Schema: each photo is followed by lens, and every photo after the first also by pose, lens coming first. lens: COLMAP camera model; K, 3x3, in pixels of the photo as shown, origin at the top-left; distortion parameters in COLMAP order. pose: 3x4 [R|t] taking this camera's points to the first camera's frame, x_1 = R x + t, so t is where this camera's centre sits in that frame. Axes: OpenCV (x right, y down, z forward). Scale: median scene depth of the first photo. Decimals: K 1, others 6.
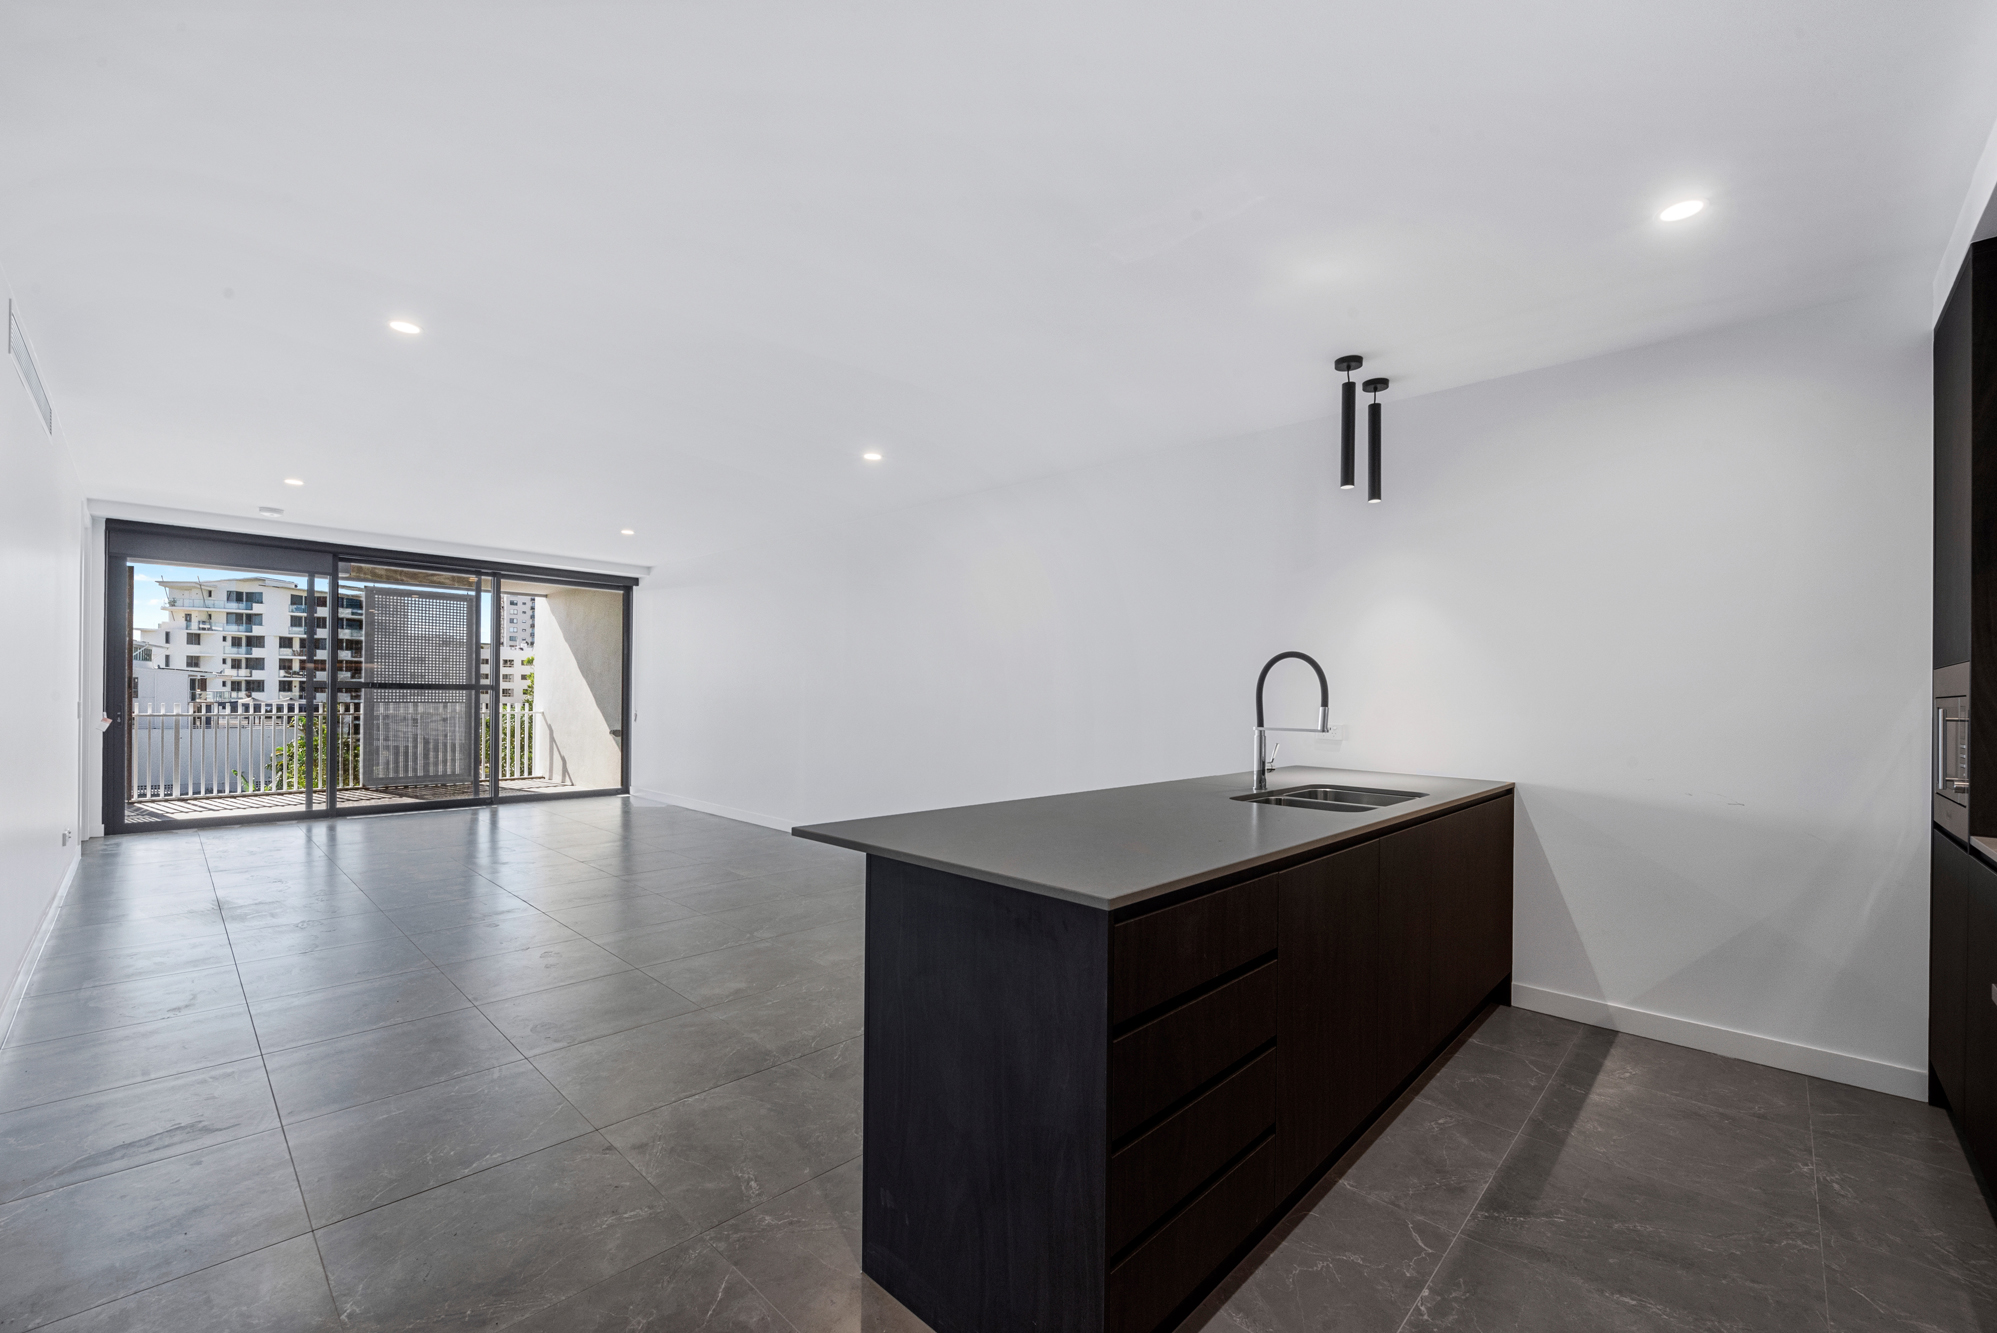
lens RADIAL K [[808.7, 0, 997.9], [0, 808.7, 705.1], [0, 0, 1]] dist [-0.001534, -0.000641]
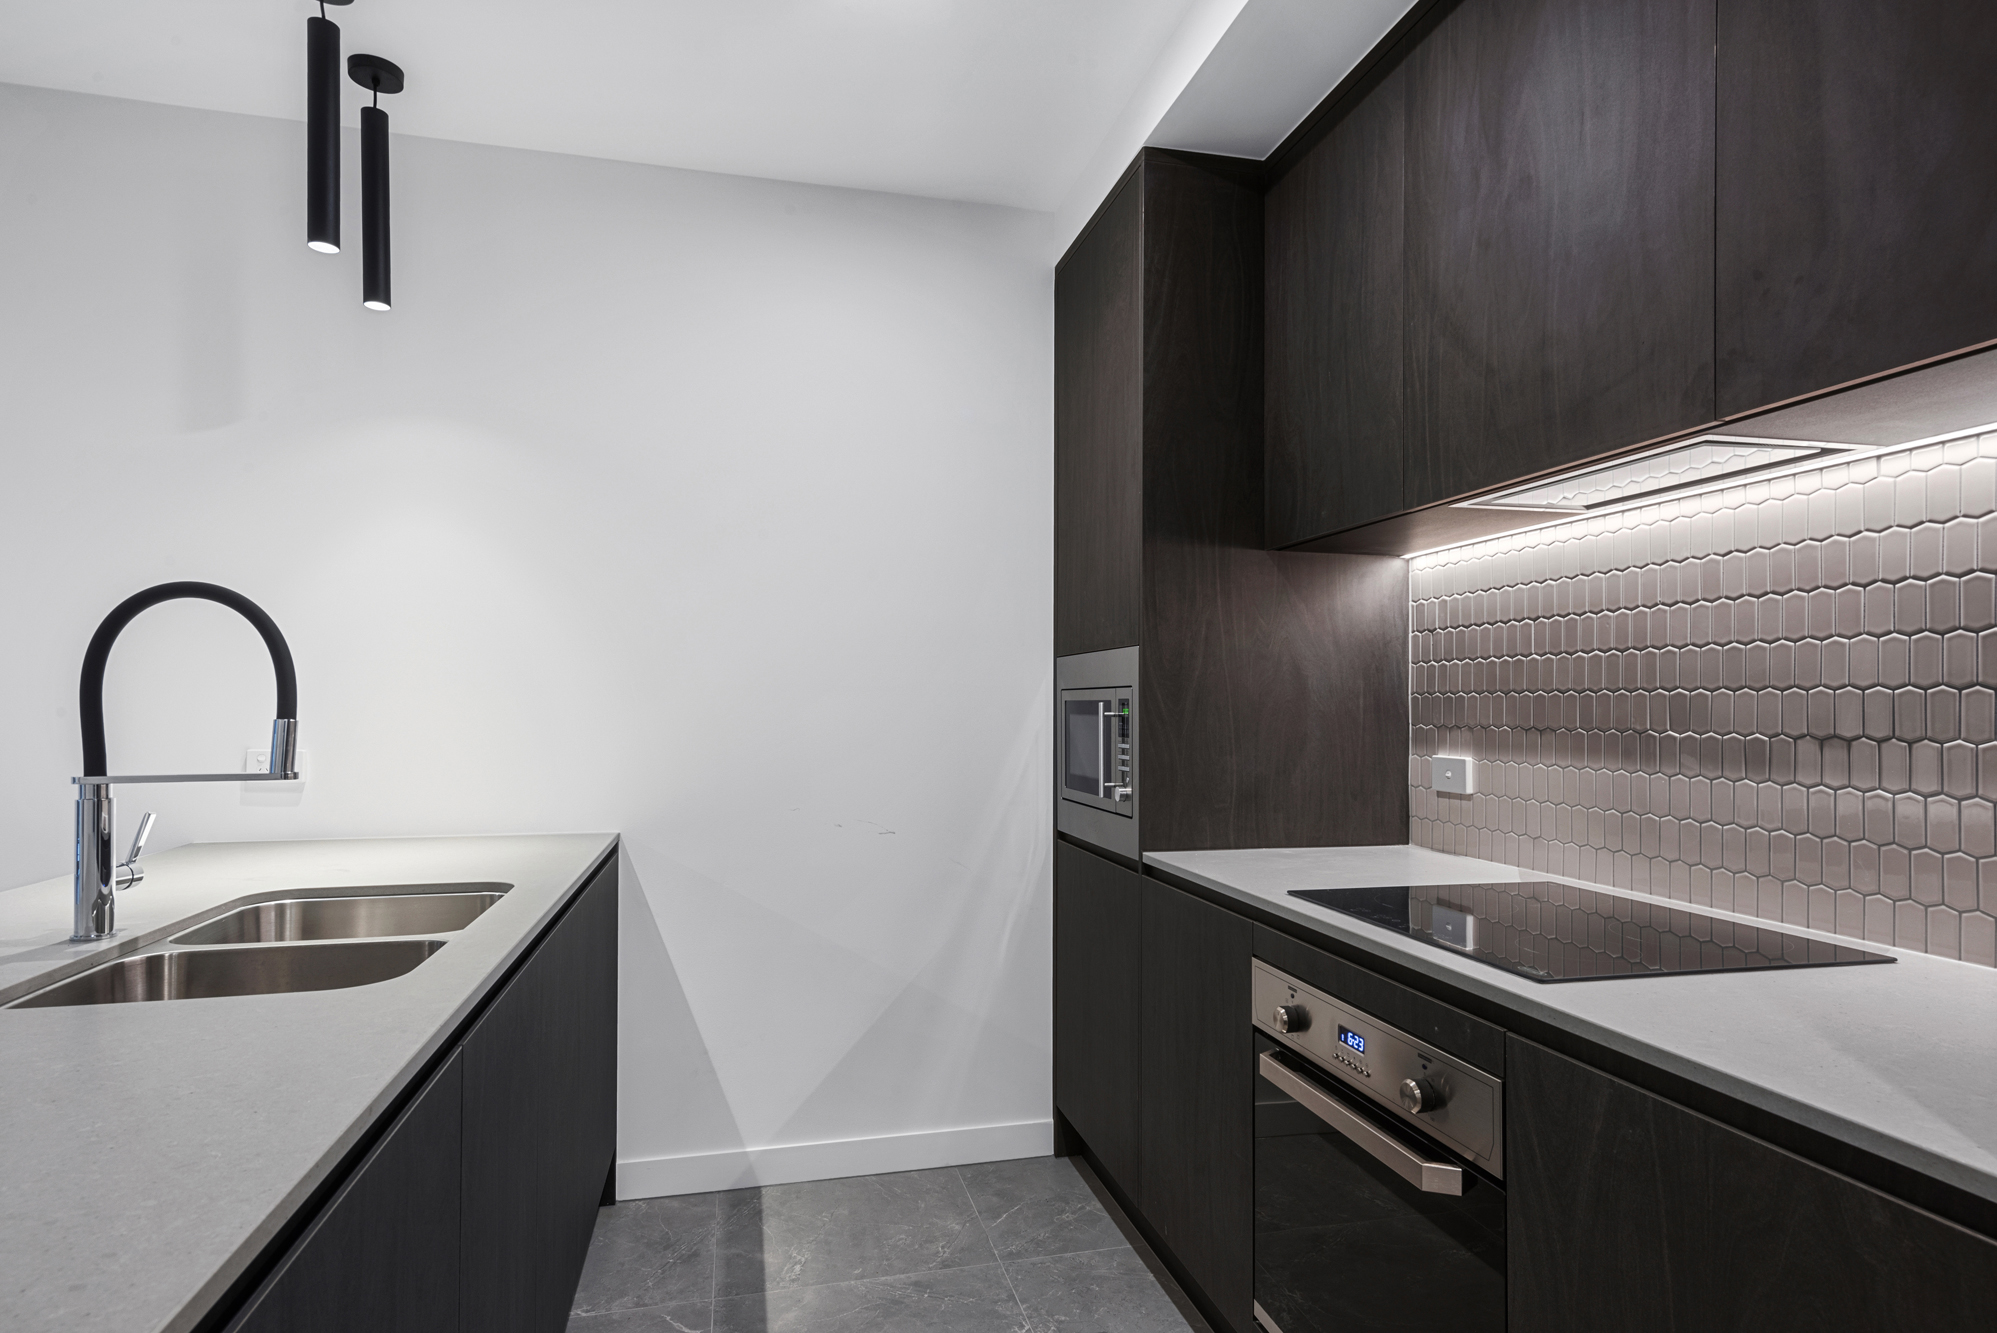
lens RADIAL K [[1079.7, 0, 1001.9], [0, 1079.7, 682.7], [0, 0, 1]] dist [0.002620, 0.000373]
pose [[0.534967, 0.000275, 0.844873, 0.124161], [0.015779, 0.999822, -0.010317, -0.004598], [-0.844726, 0.018850, 0.534867, 0.369214]]
